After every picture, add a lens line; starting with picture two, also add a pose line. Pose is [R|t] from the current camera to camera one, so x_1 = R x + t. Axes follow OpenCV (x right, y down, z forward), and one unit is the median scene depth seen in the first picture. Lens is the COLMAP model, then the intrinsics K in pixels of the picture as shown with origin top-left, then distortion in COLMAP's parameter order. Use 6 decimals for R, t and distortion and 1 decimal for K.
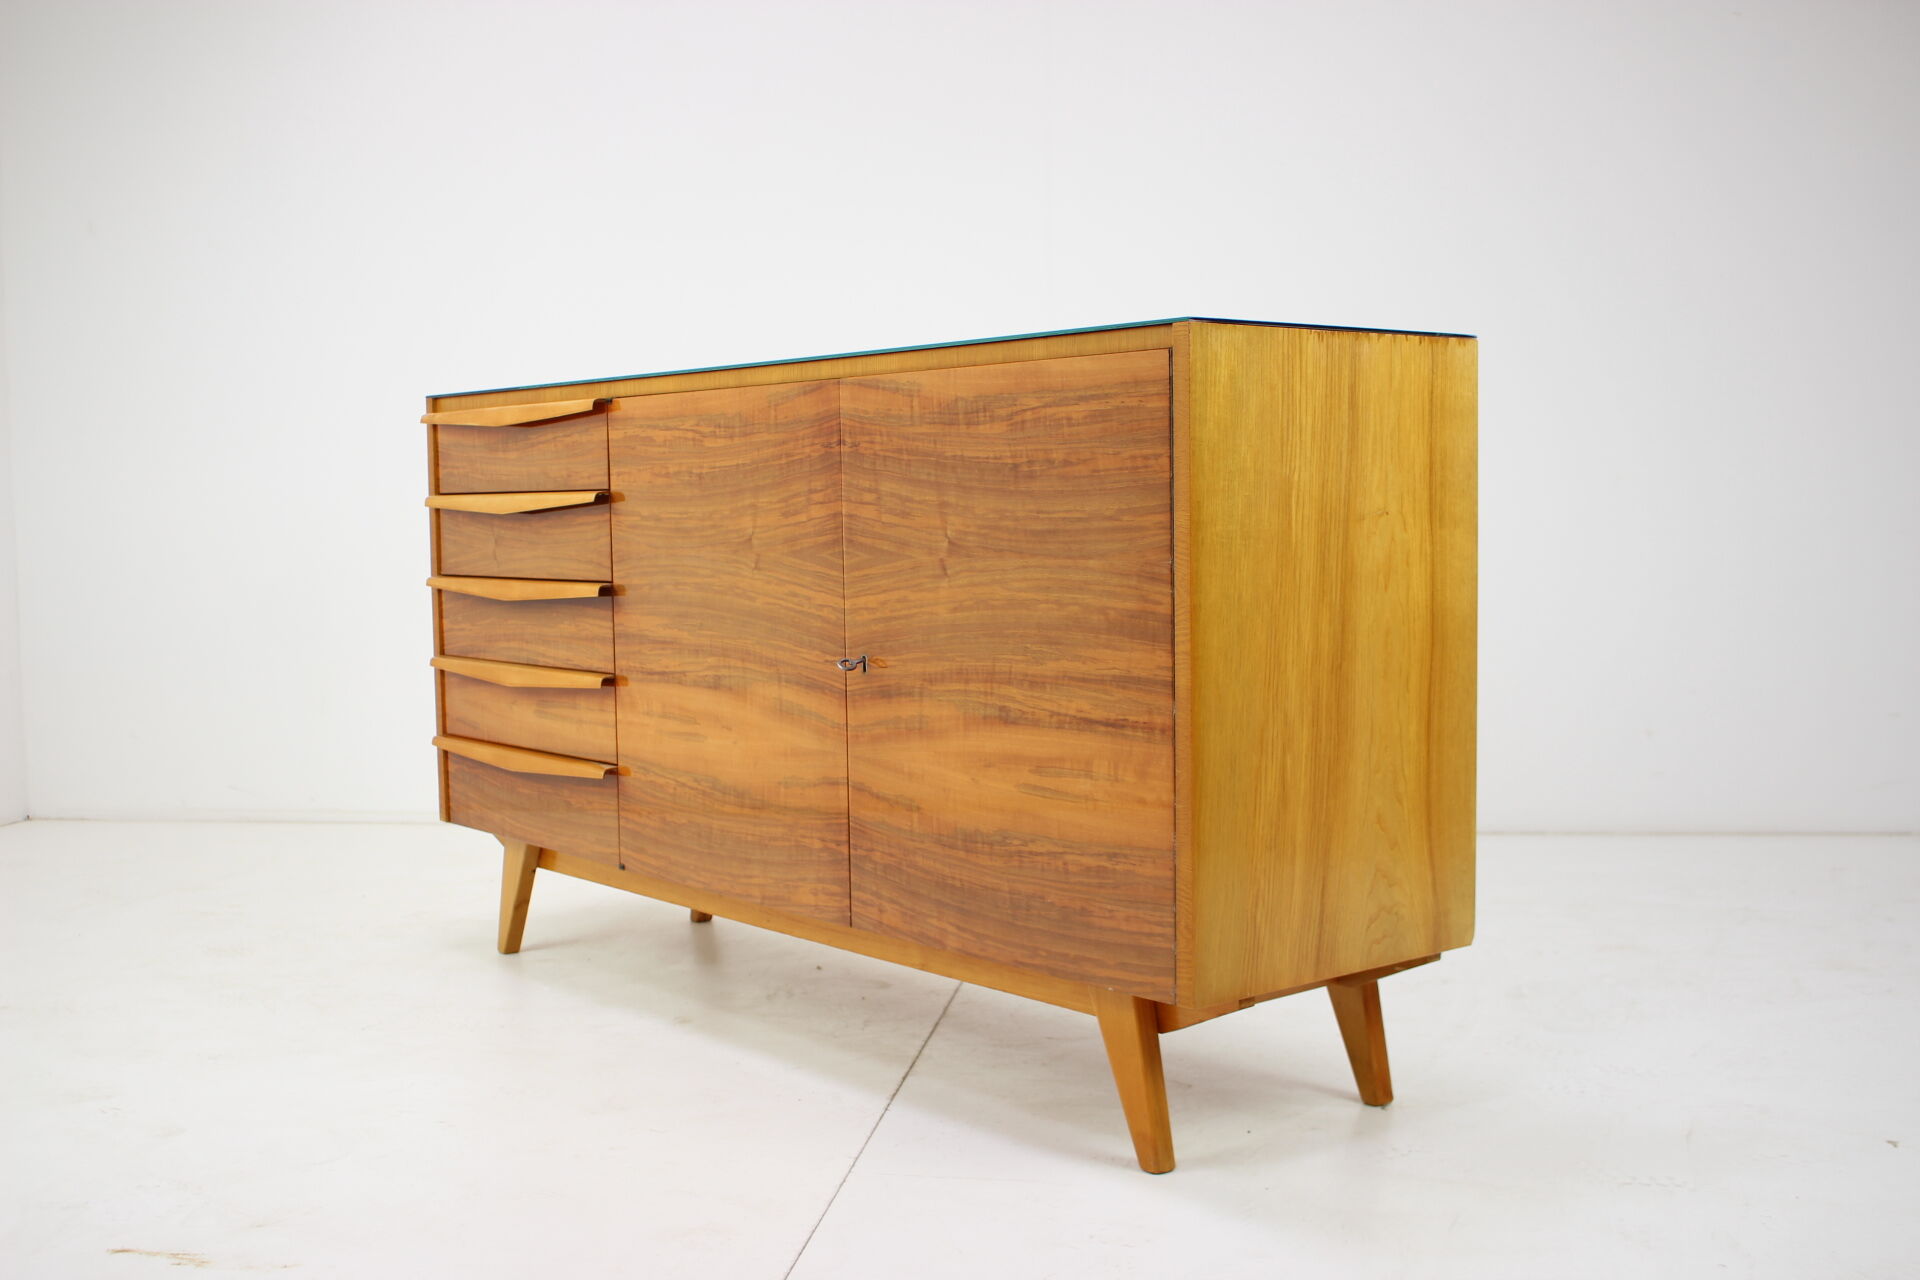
lens RADIAL K [[2151.9, 0, 958.6], [0, 2151.9, 623.2], [0, 0, 1]] dist [-0.062184, 0.000000]
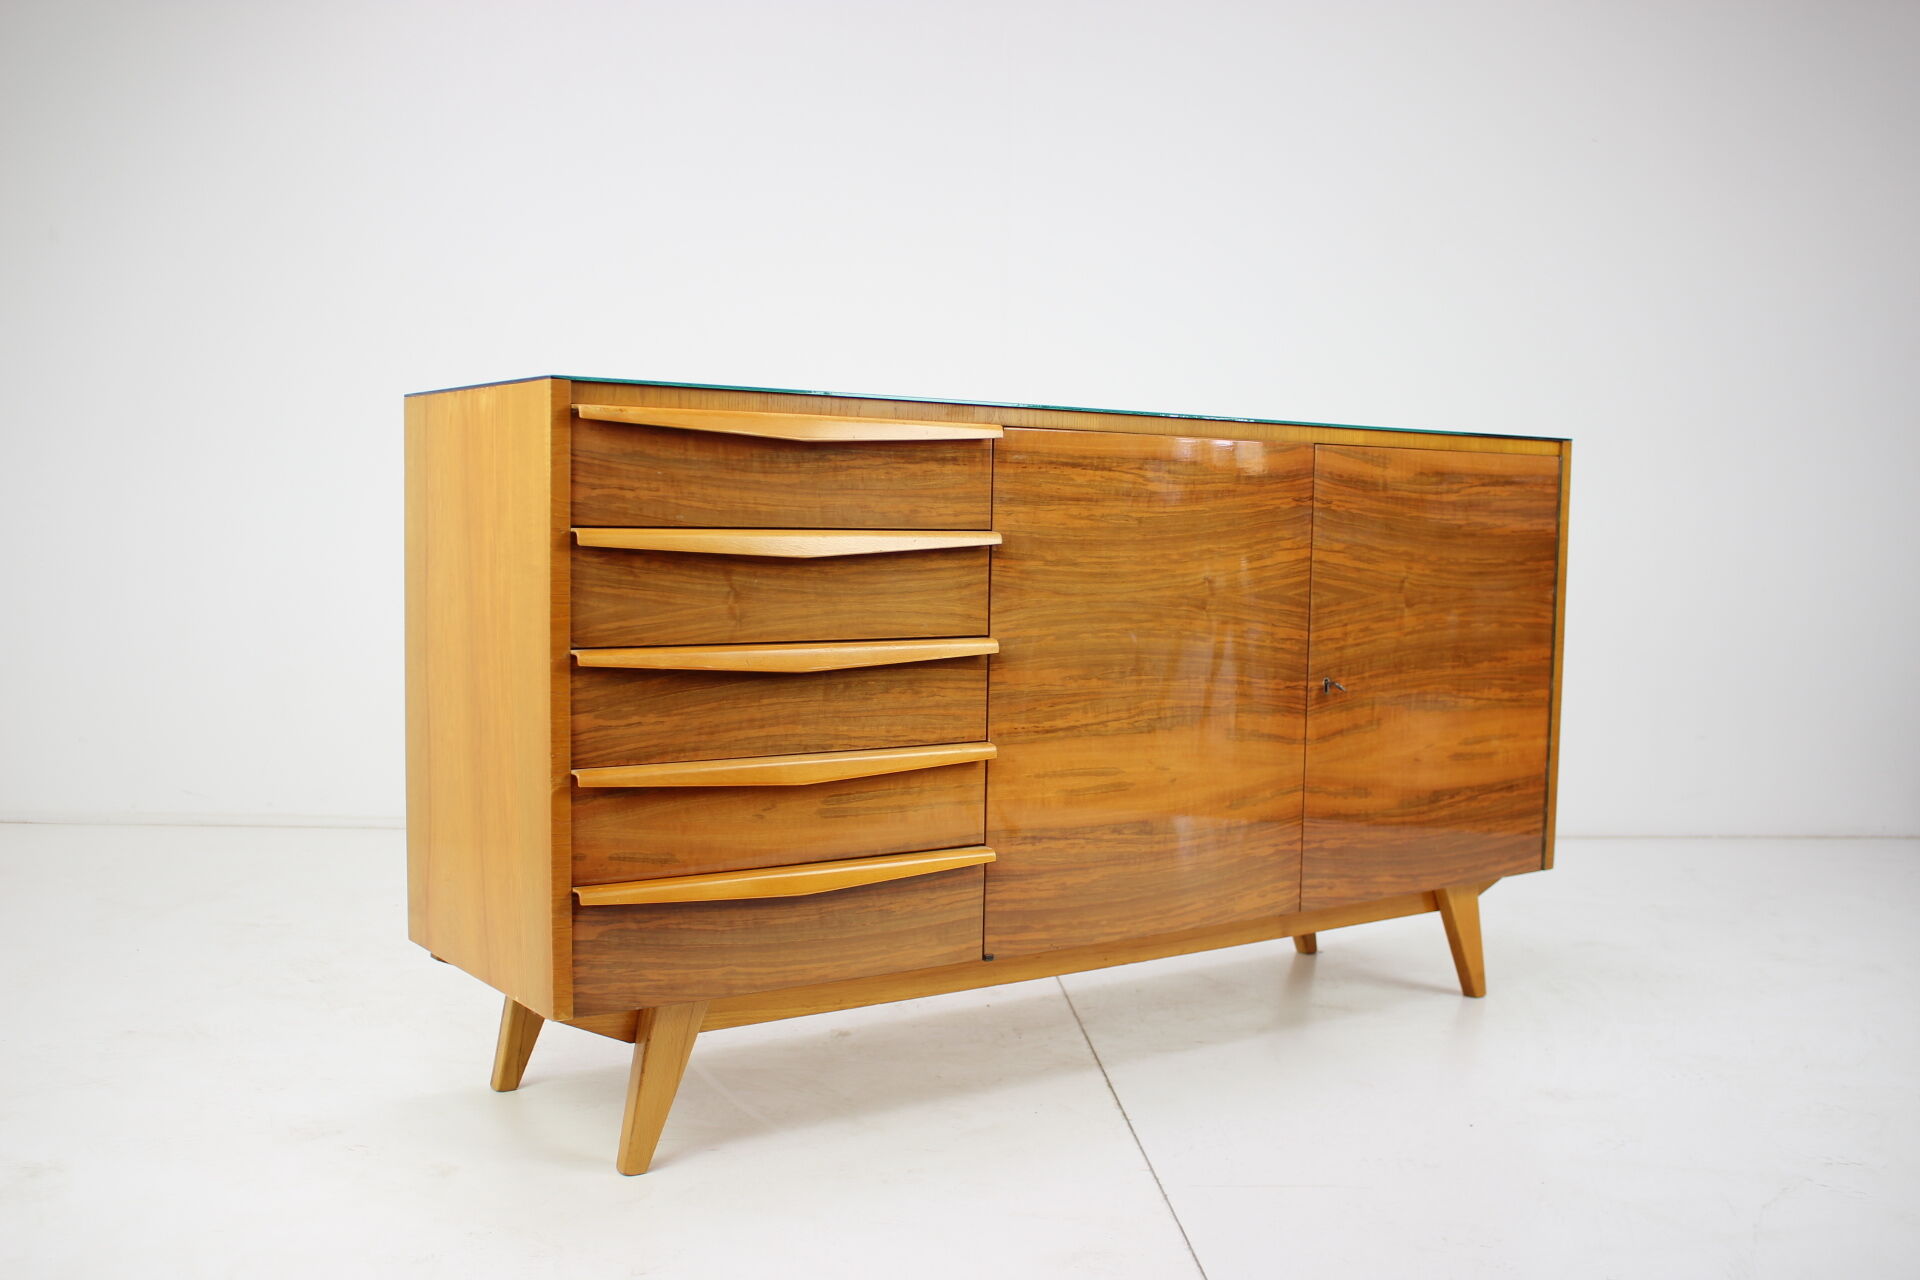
lens RADIAL K [[1900.6, 0, 961.2], [0, 1900.6, 641.5], [0, 0, 1]] dist [-0.118599, 0.000000]
pose [[0.053994, -0.051444, 0.997215, -1.075552], [0.041636, 0.997919, 0.049226, -0.063835], [-0.997673, 0.038862, 0.056024, 1.116507]]
